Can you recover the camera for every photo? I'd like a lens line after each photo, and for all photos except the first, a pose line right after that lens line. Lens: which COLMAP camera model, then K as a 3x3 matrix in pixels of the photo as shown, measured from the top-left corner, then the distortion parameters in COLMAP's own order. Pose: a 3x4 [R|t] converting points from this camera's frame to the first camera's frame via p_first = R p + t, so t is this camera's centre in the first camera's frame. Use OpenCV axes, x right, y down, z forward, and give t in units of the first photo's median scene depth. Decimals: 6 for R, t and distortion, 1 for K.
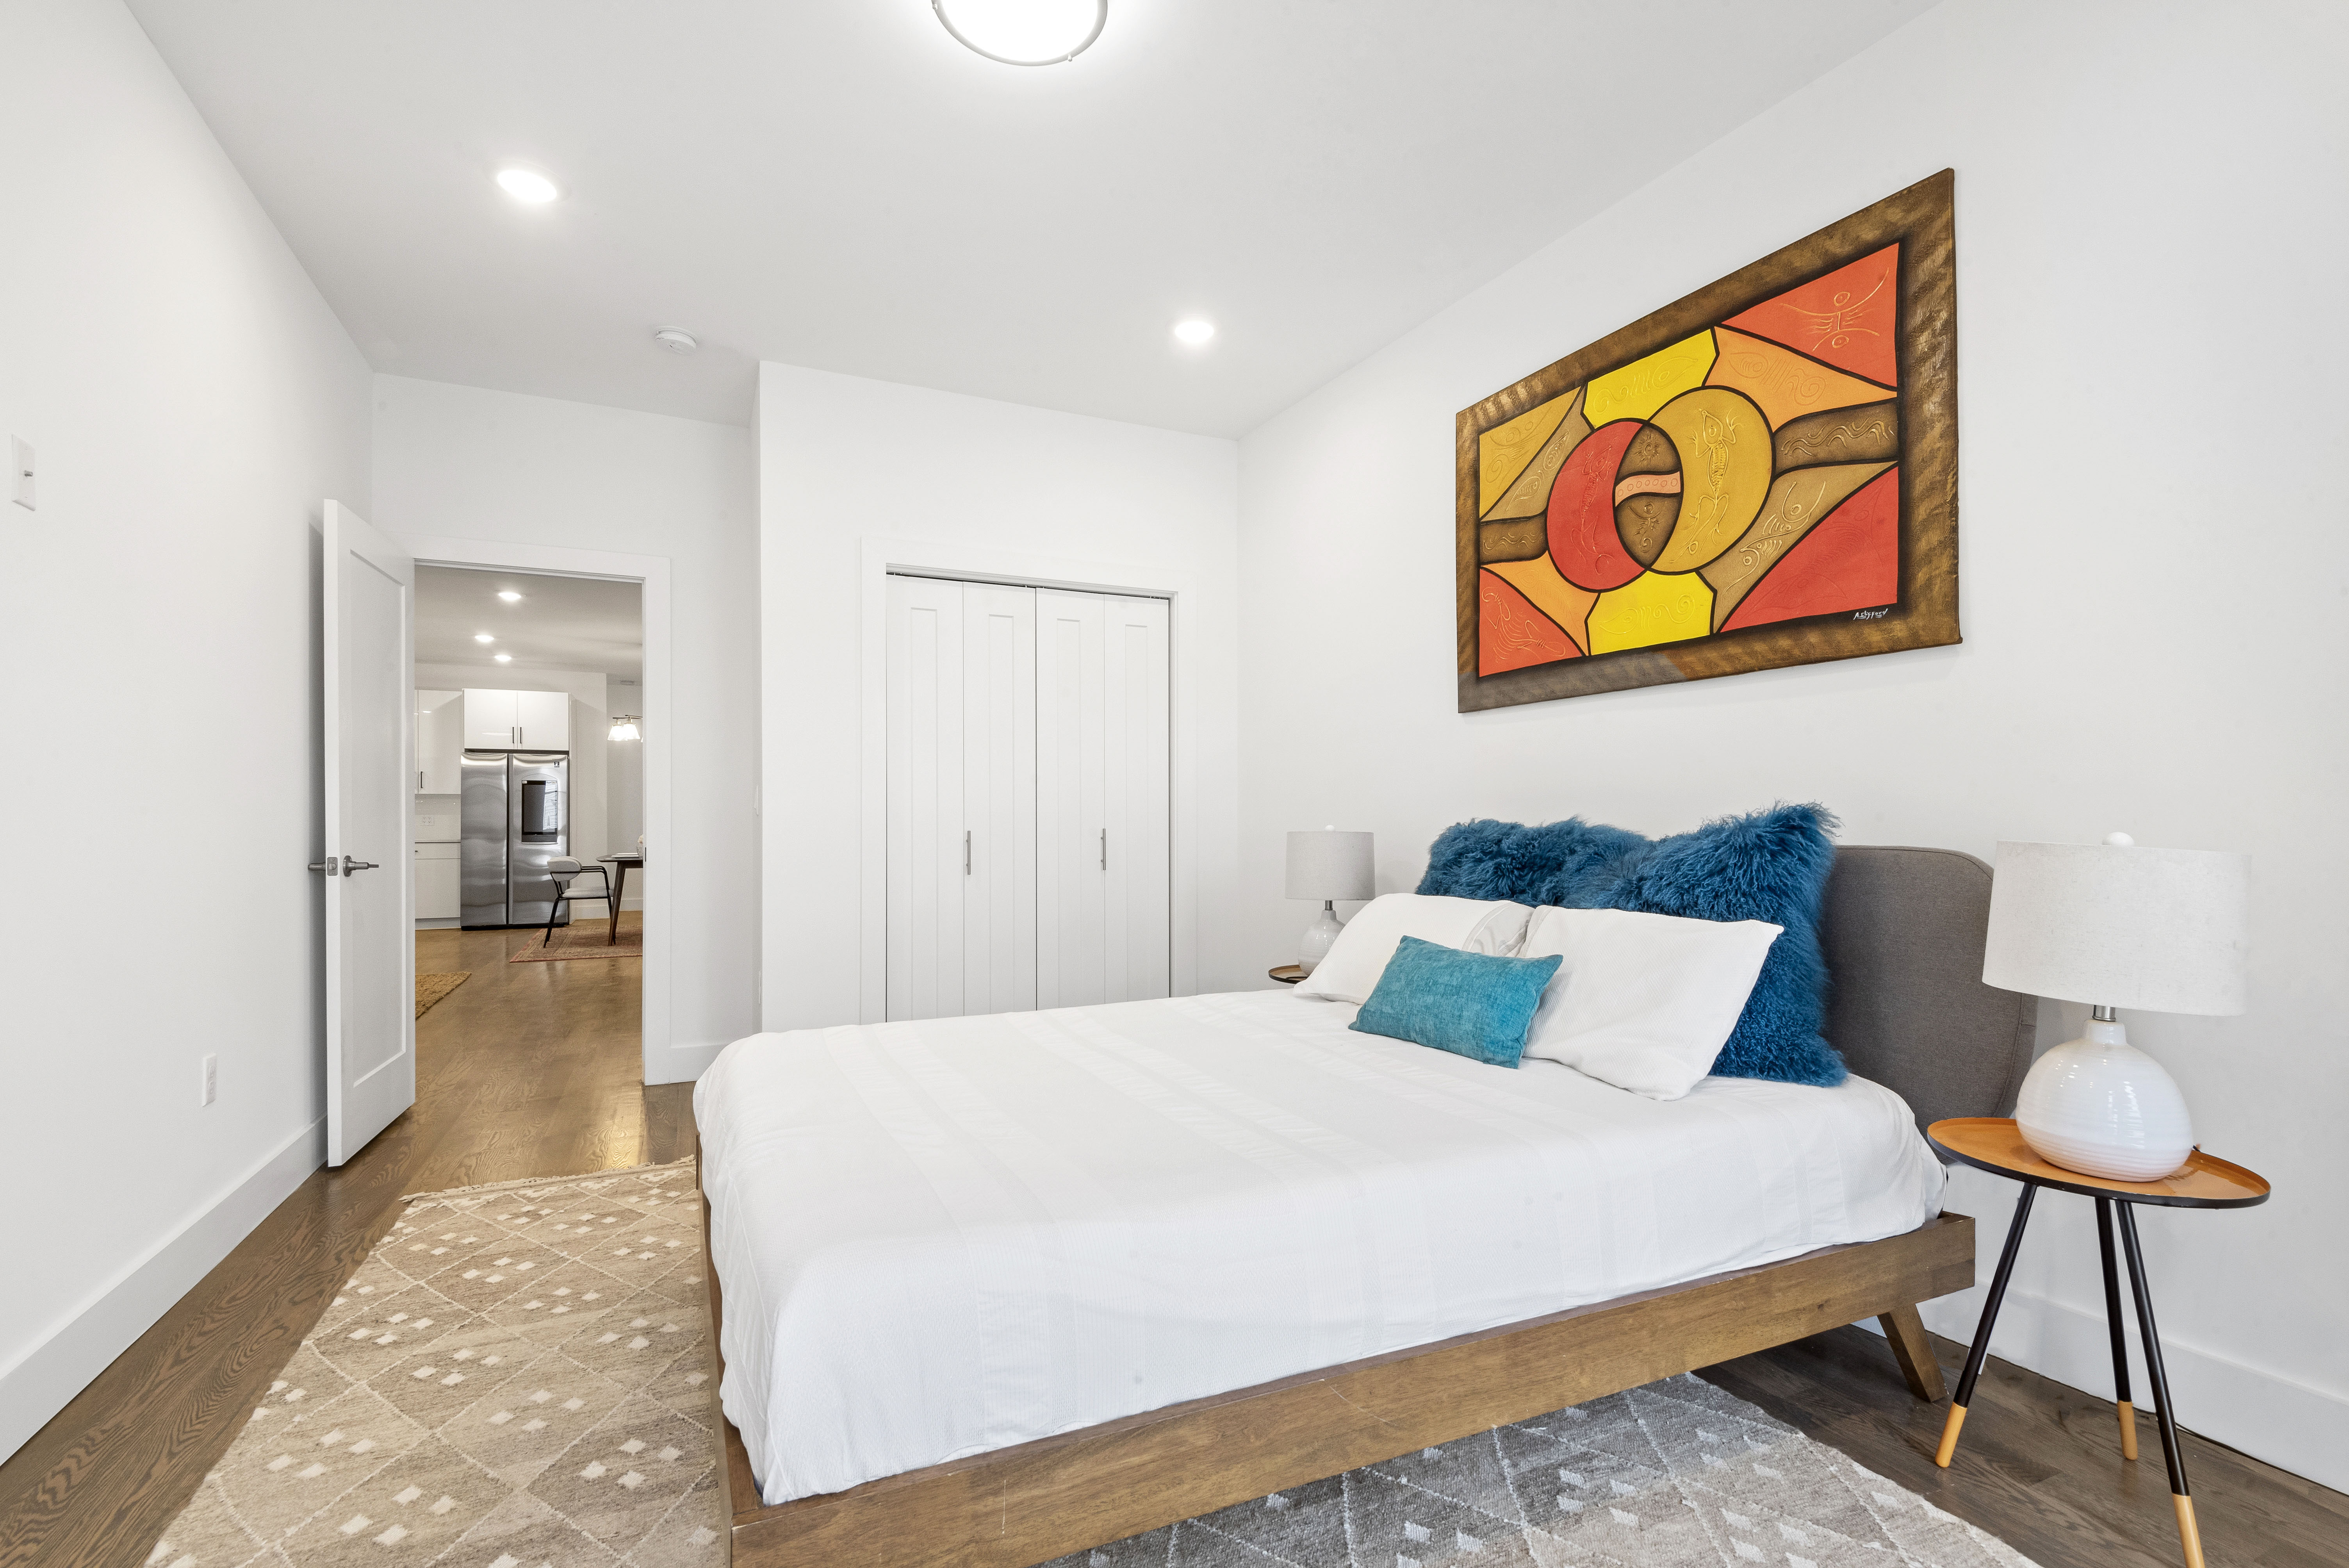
lens RADIAL K [[1074.3, 0, 1186.1], [0, 1074.3, 811.2], [0, 0, 1]] dist [0.025620, -0.015453]
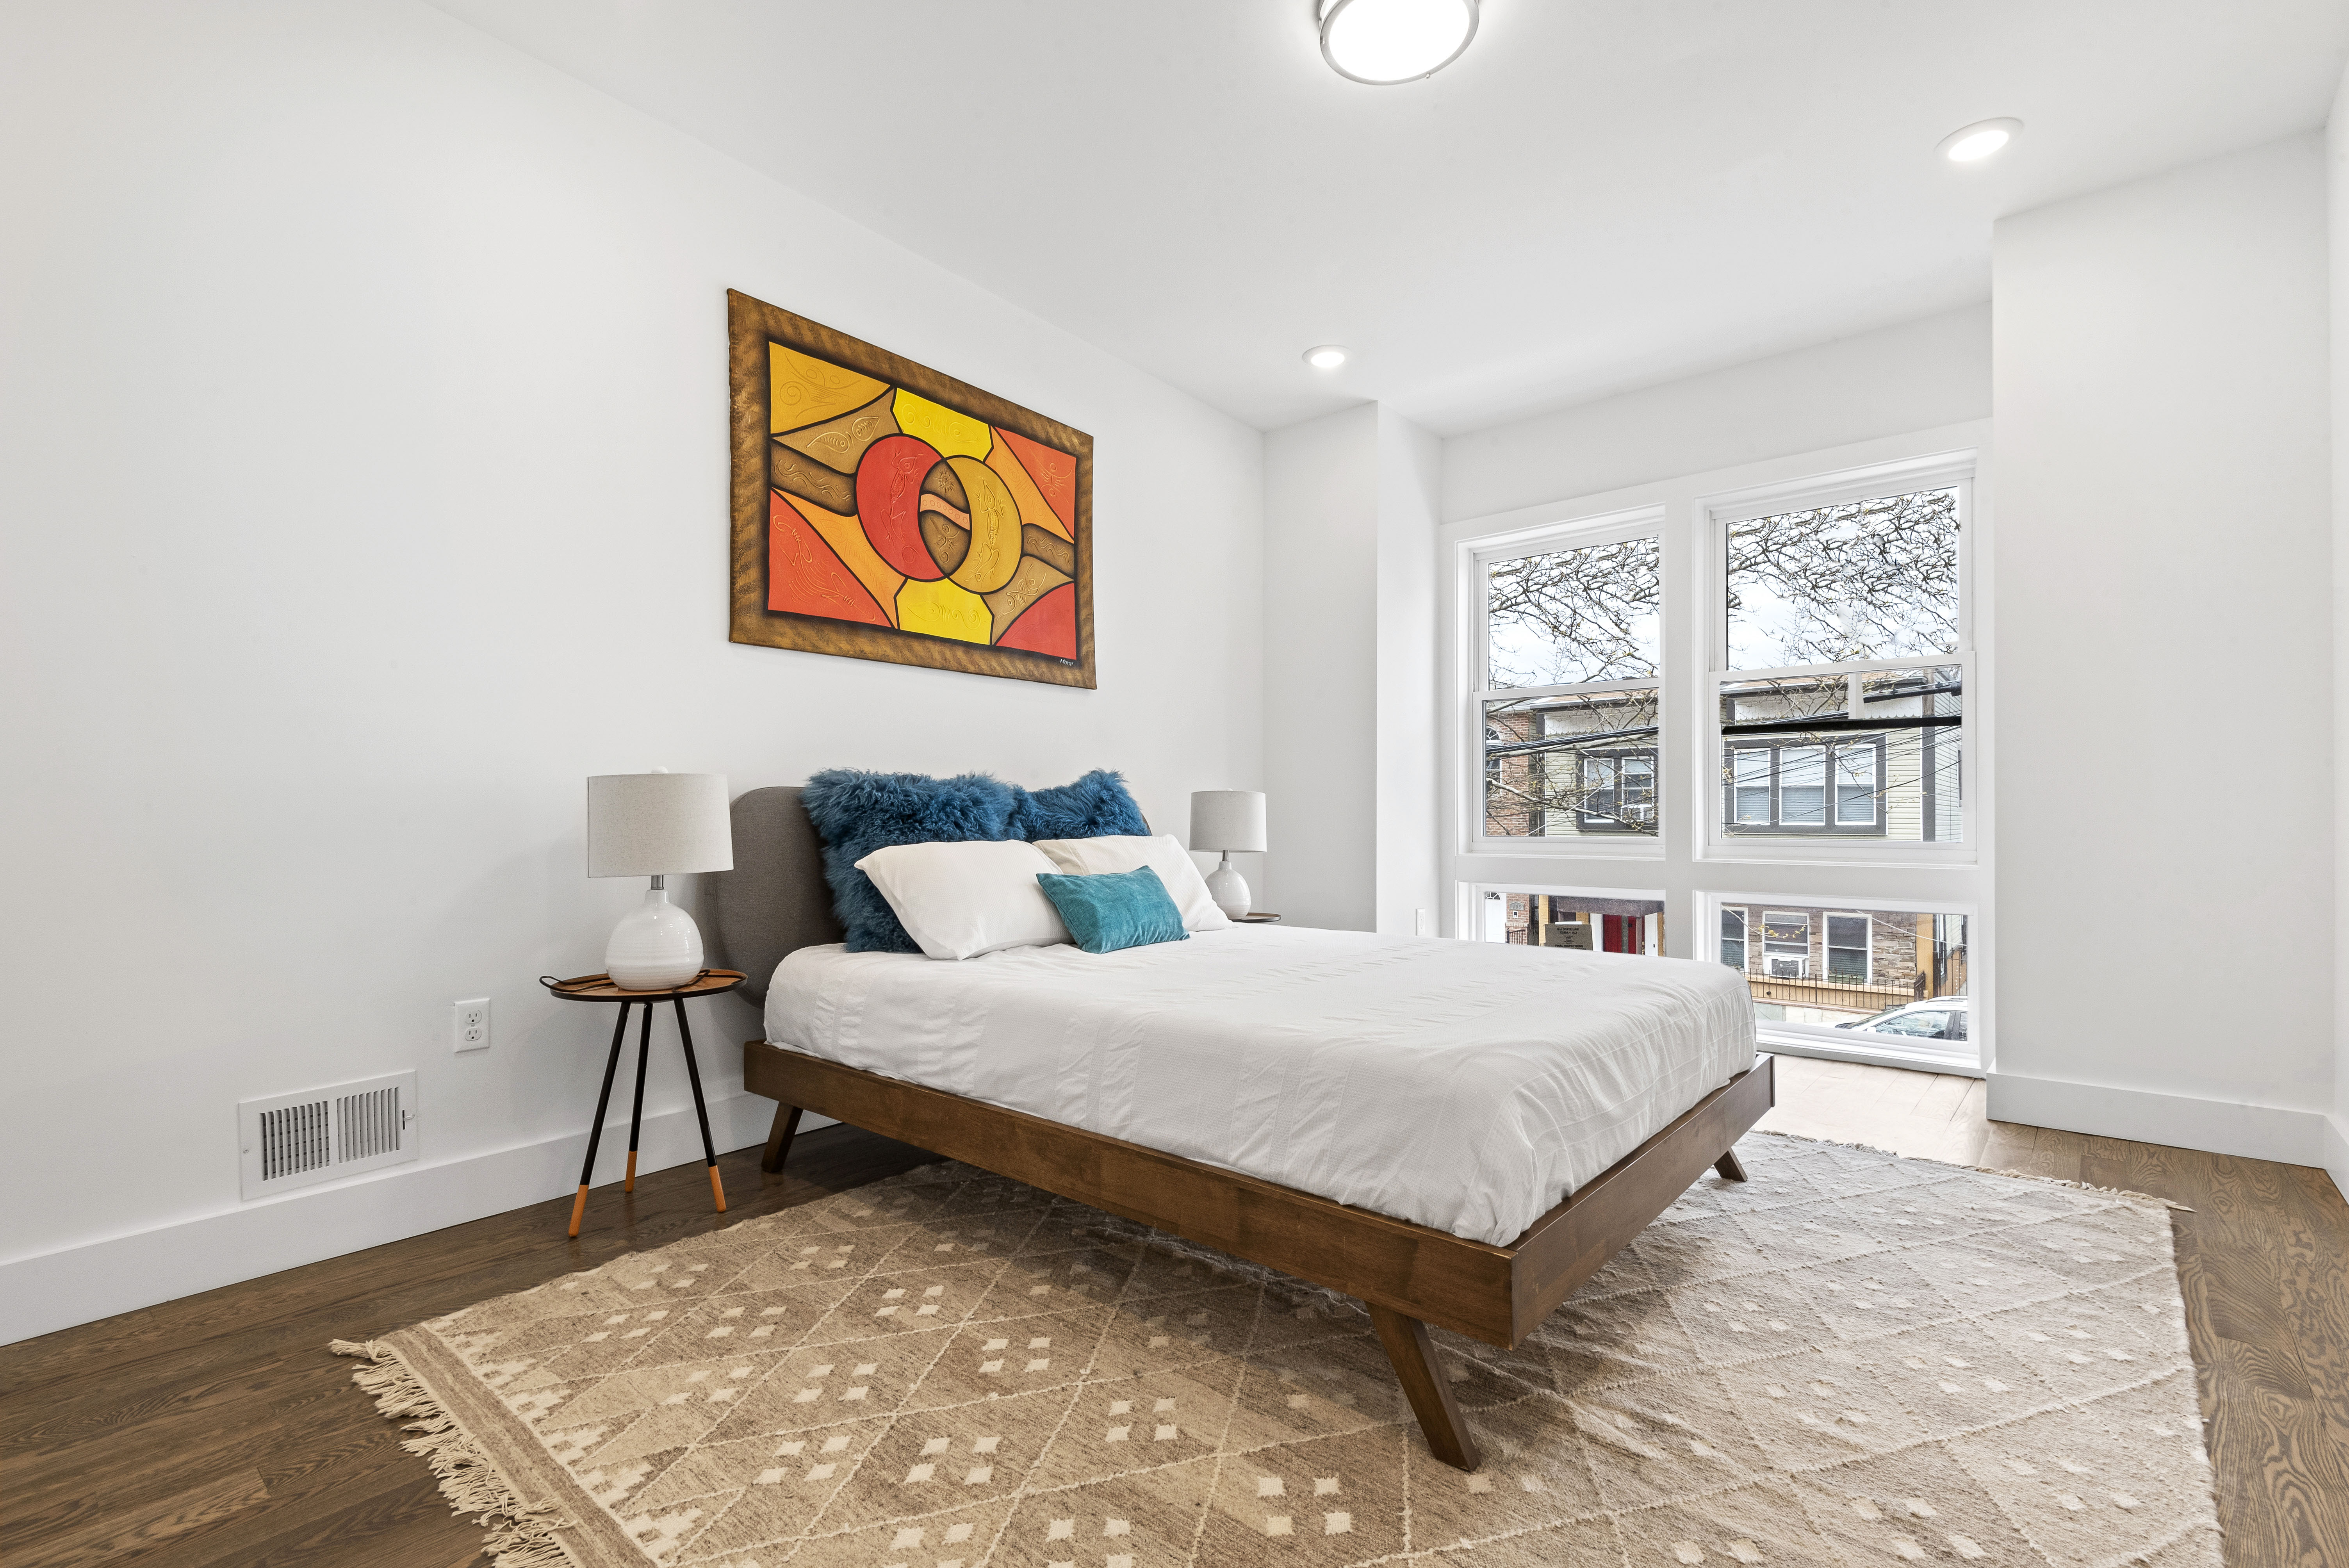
lens RADIAL K [[1074.3, 0, 1186.1], [0, 1074.3, 811.2], [0, 0, 1]] dist [0.025620, -0.015453]
pose [[-0.413068, 0.015055, 0.910576, -0.813293], [-0.003532, 0.999829, -0.018133, 0.068616], [-0.910693, -0.010707, -0.412945, 1.247531]]
